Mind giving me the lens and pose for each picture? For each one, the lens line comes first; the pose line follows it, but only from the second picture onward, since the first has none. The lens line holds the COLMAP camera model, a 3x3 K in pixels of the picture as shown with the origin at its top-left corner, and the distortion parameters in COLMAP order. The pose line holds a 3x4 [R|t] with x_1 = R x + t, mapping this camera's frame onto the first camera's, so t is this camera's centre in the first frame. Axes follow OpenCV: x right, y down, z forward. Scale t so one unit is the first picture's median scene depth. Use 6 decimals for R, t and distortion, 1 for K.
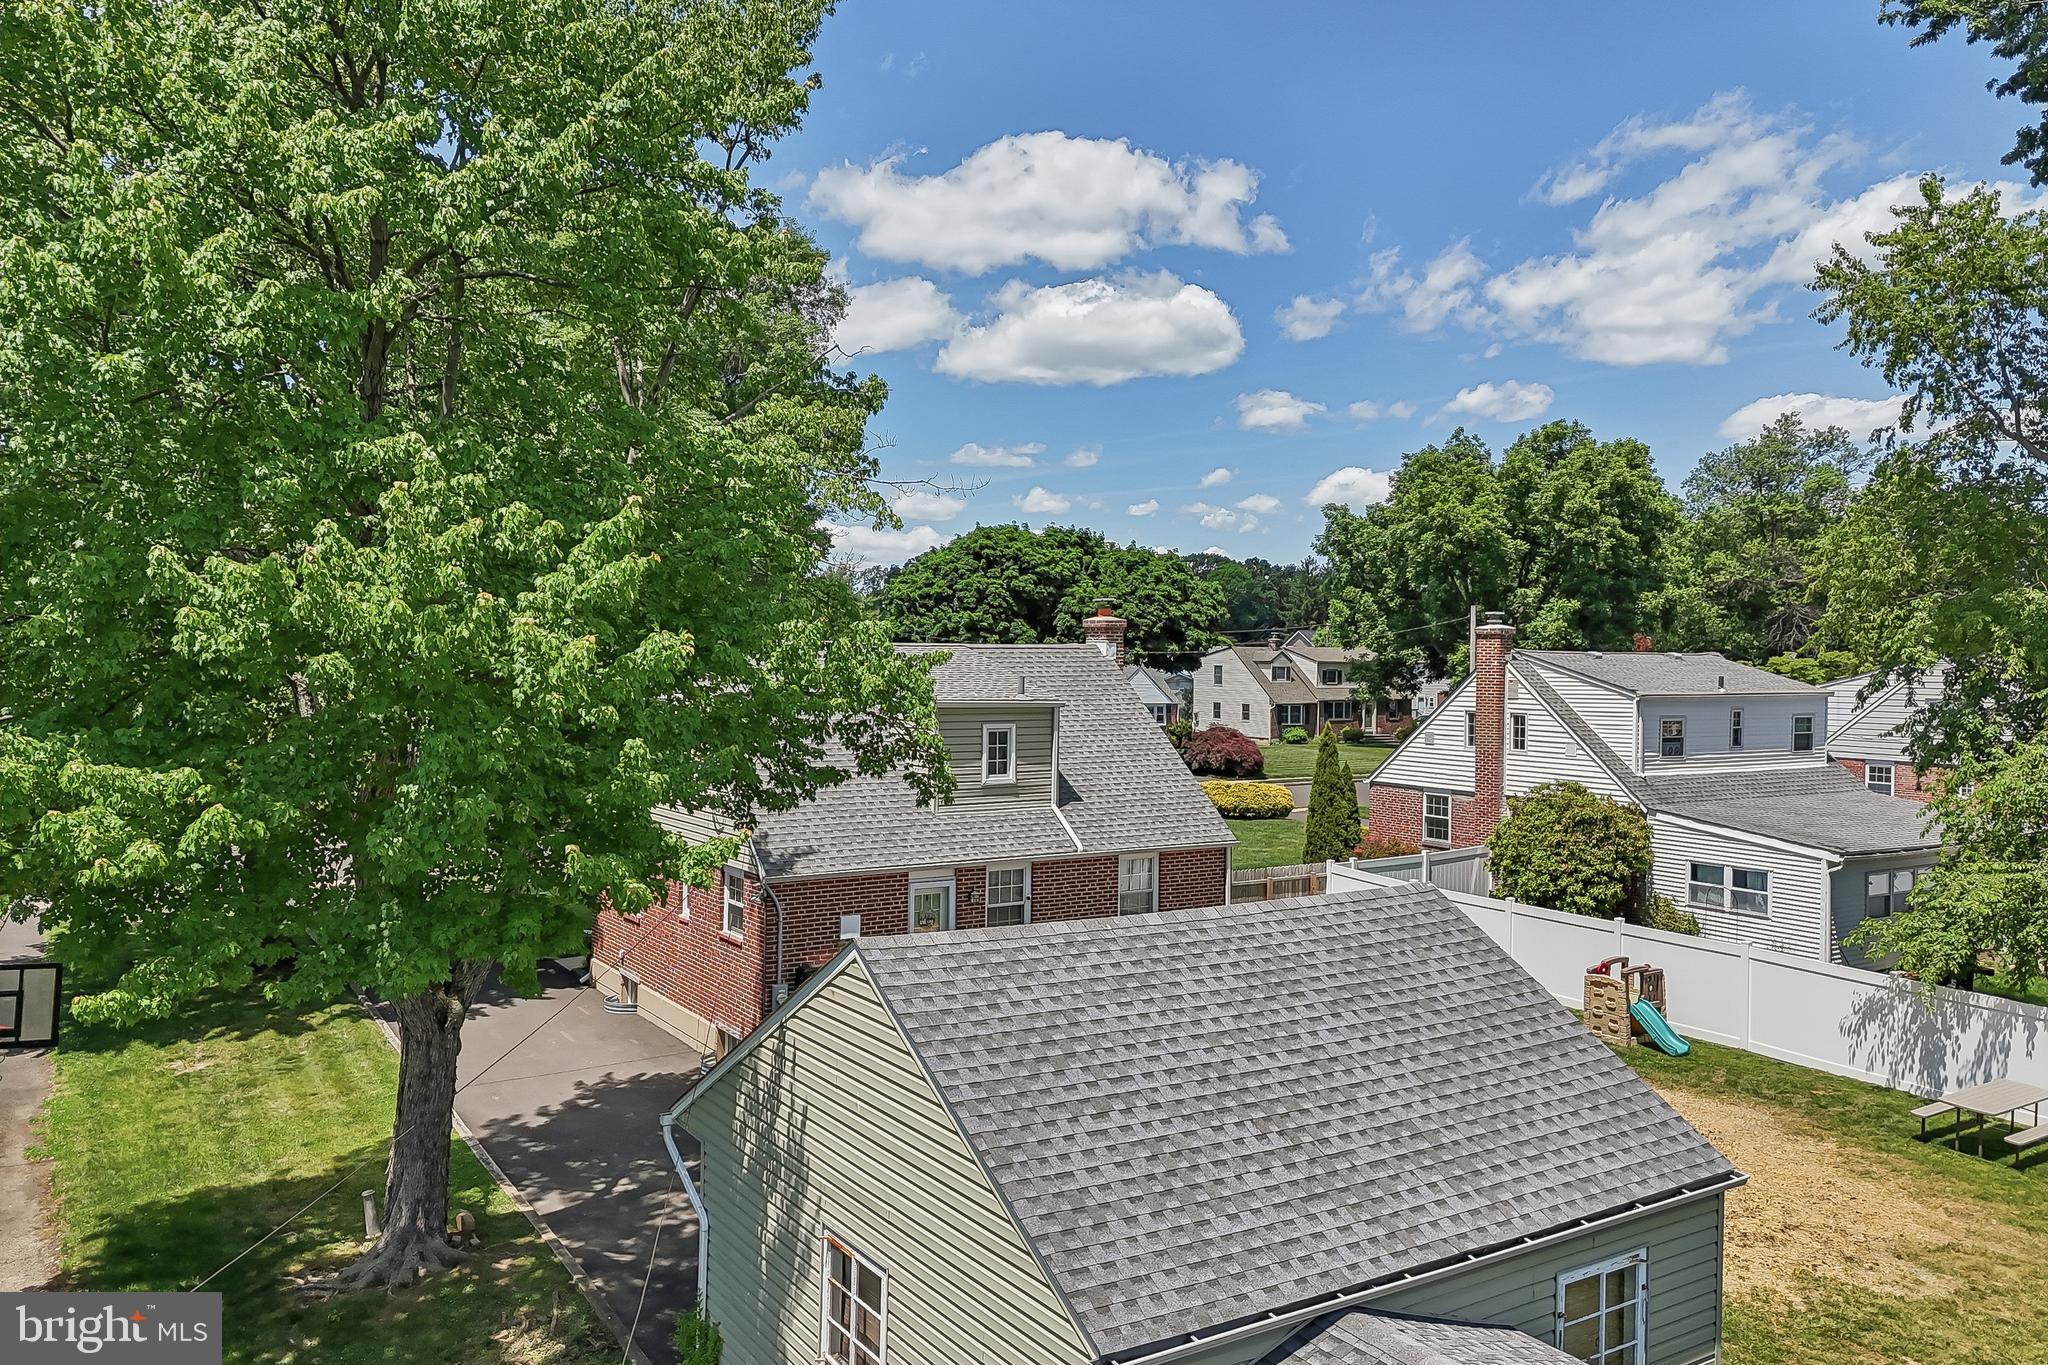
lens RADIAL K [[1498.8, 0, 1024.0], [0, 1498.8, 682.5], [0, 0, 1]] dist [0.075287, -0.070480]
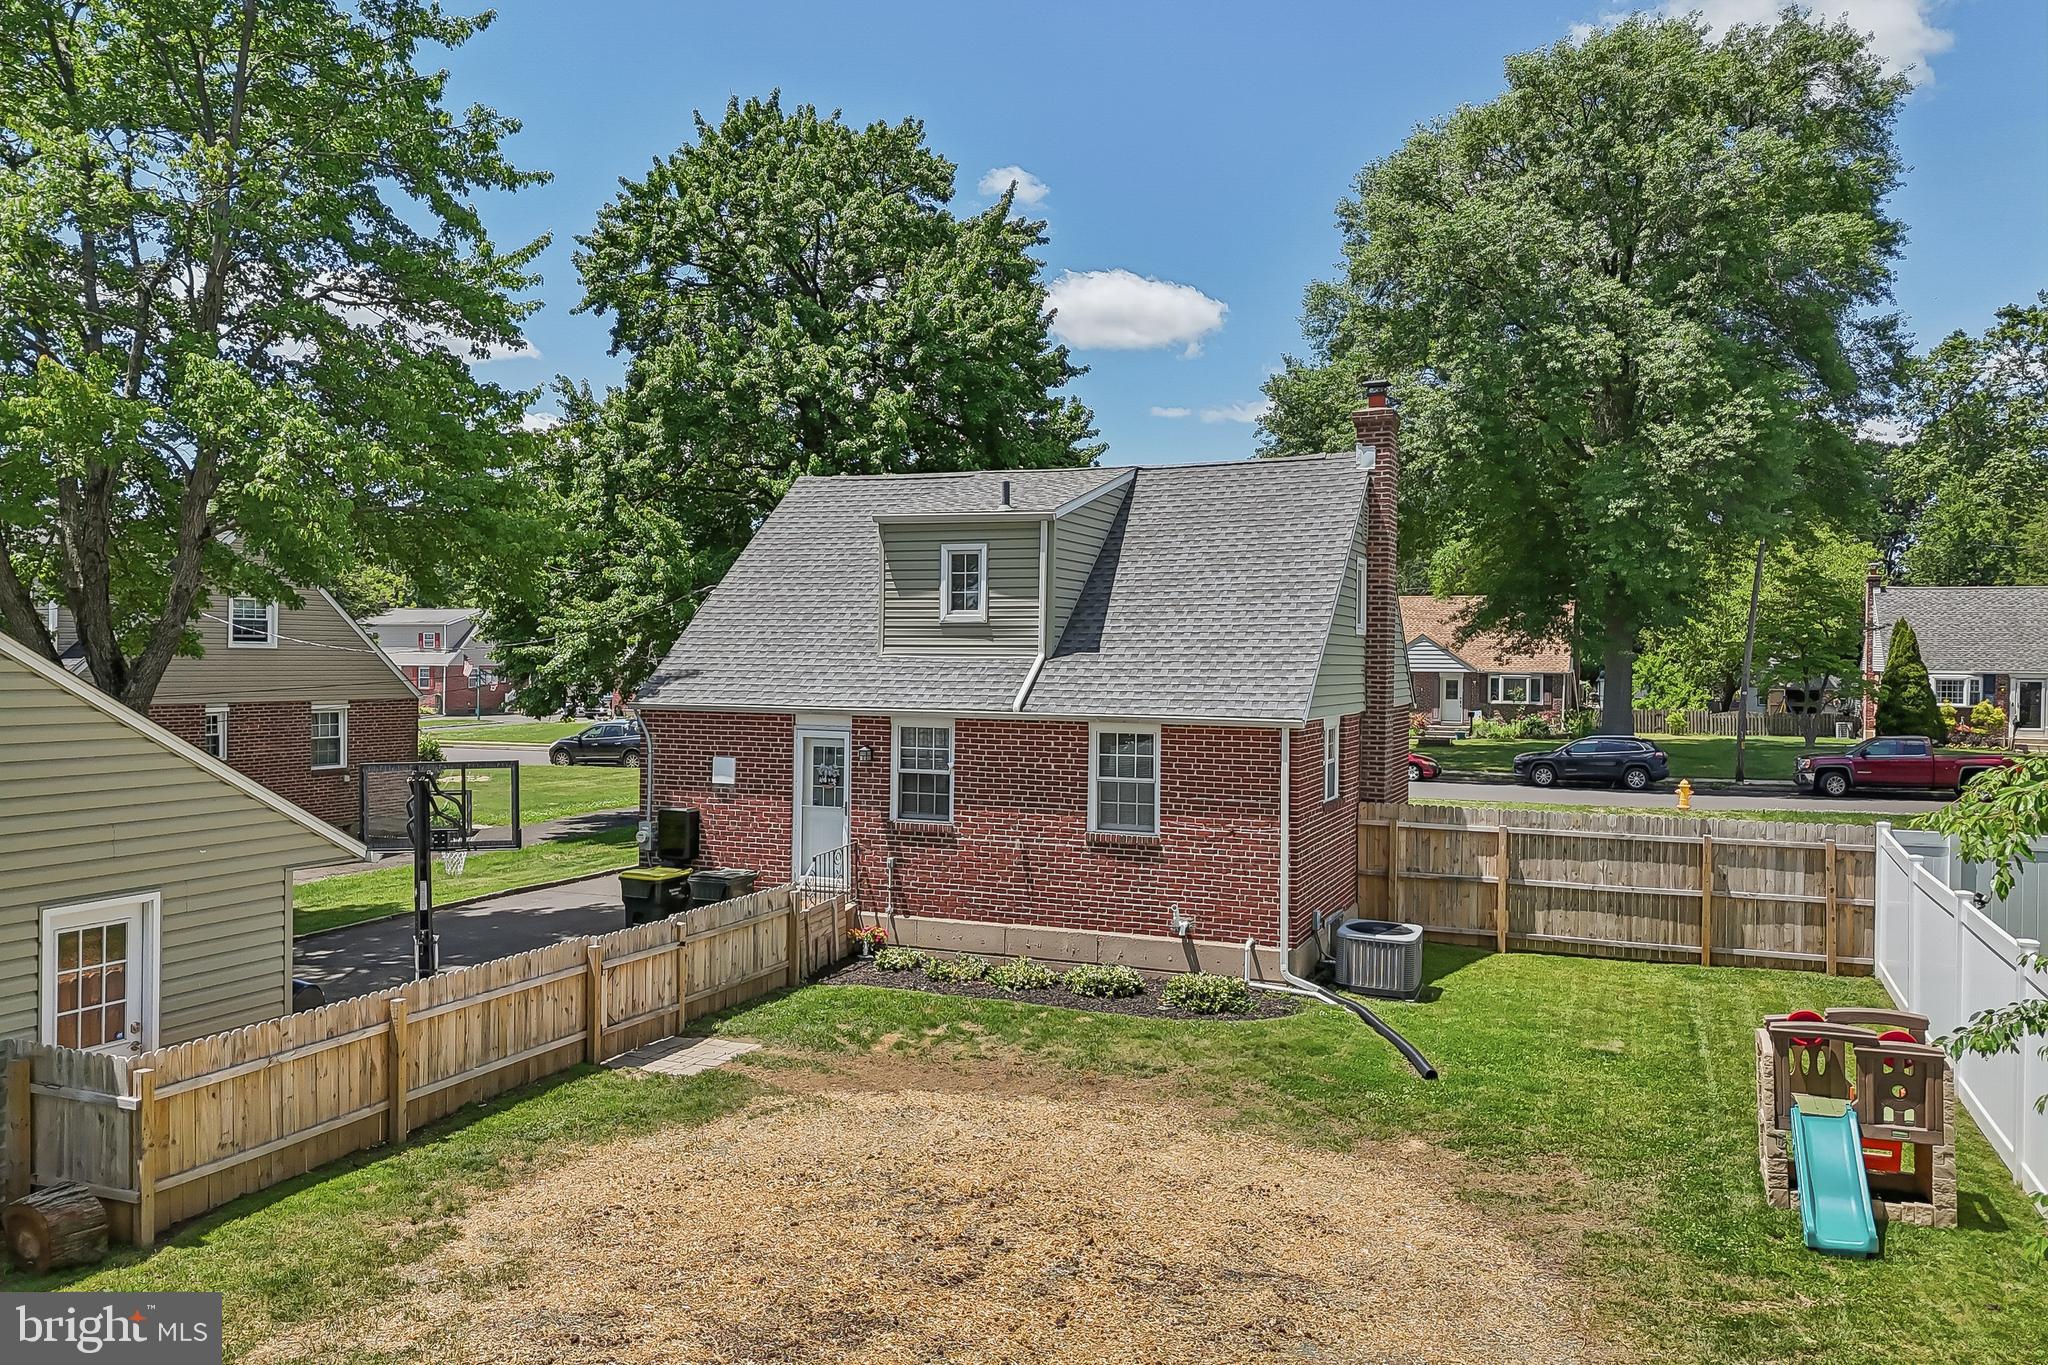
lens RADIAL K [[1498.8, 0, 1024.0], [0, 1498.8, 682.5], [0, 0, 1]] dist [0.075287, -0.070480]
pose [[0.558036, 0.007741, -0.829781, 0.214249], [-0.017636, 0.999841, -0.002533, 0.033518], [0.829629, 0.016047, 0.558084, 0.198938]]
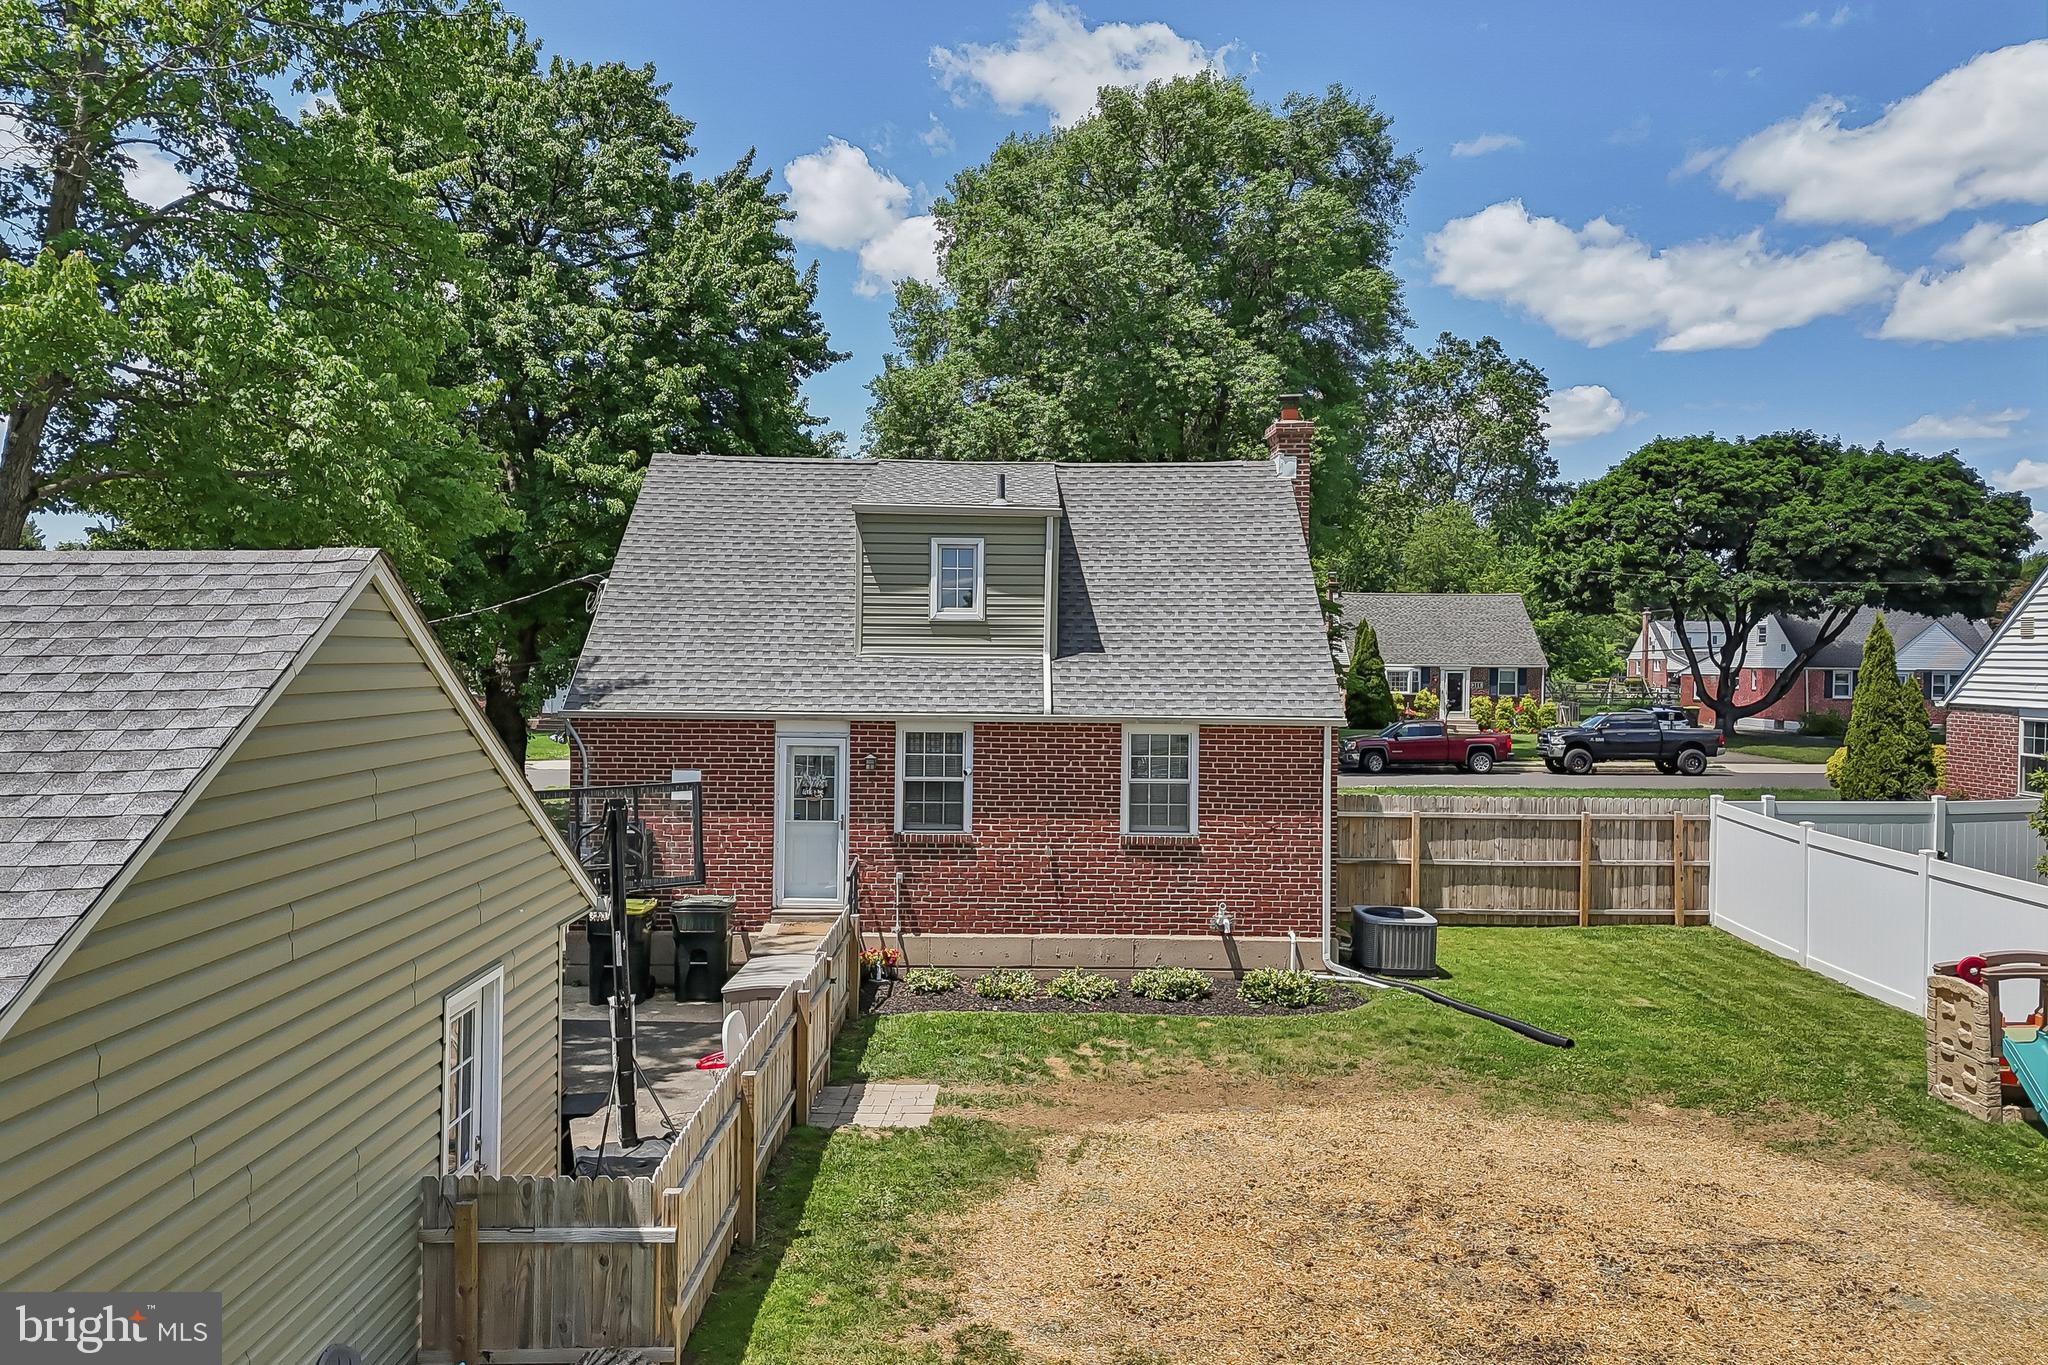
lens RADIAL K [[1498.8, 0, 1024.0], [0, 1498.8, 682.5], [0, 0, 1]] dist [0.075287, -0.070480]
pose [[0.837294, 0.006324, -0.546716, 0.137384], [-0.009600, 0.999949, -0.003135, 0.033465], [0.546668, 0.007874, 0.837312, 0.135061]]
